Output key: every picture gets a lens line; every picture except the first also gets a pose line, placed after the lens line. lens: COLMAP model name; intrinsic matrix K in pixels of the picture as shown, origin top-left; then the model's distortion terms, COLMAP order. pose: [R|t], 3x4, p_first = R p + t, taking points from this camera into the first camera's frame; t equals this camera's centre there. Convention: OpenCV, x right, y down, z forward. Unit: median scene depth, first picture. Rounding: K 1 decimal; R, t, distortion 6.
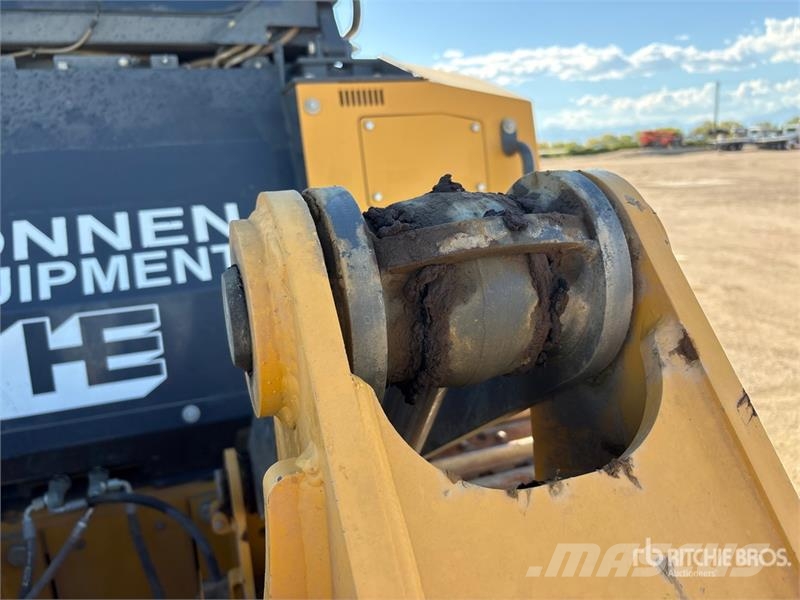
lens RADIAL K [[612.4, 0, 399.3], [0, 612.4, 302.7], [0, 0, 1]] dist [0.044157, -0.055751]
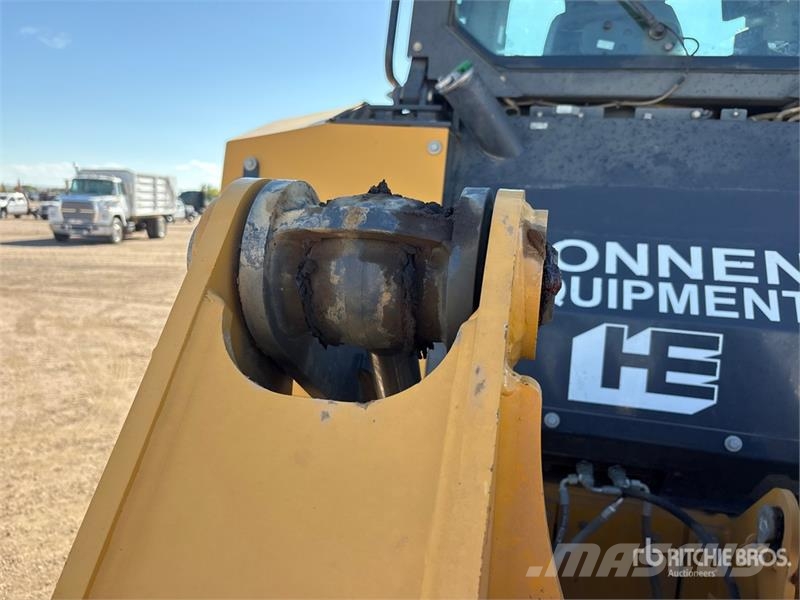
lens RADIAL K [[612.4, 0, 399.3], [0, 612.4, 302.7], [0, 0, 1]] dist [0.044157, -0.055751]
pose [[0.832601, 0.185567, -0.521862, -0.299330], [-0.223601, 0.974628, -0.010178, 0.082712], [0.506732, 0.125163, 0.852969, -0.202157]]
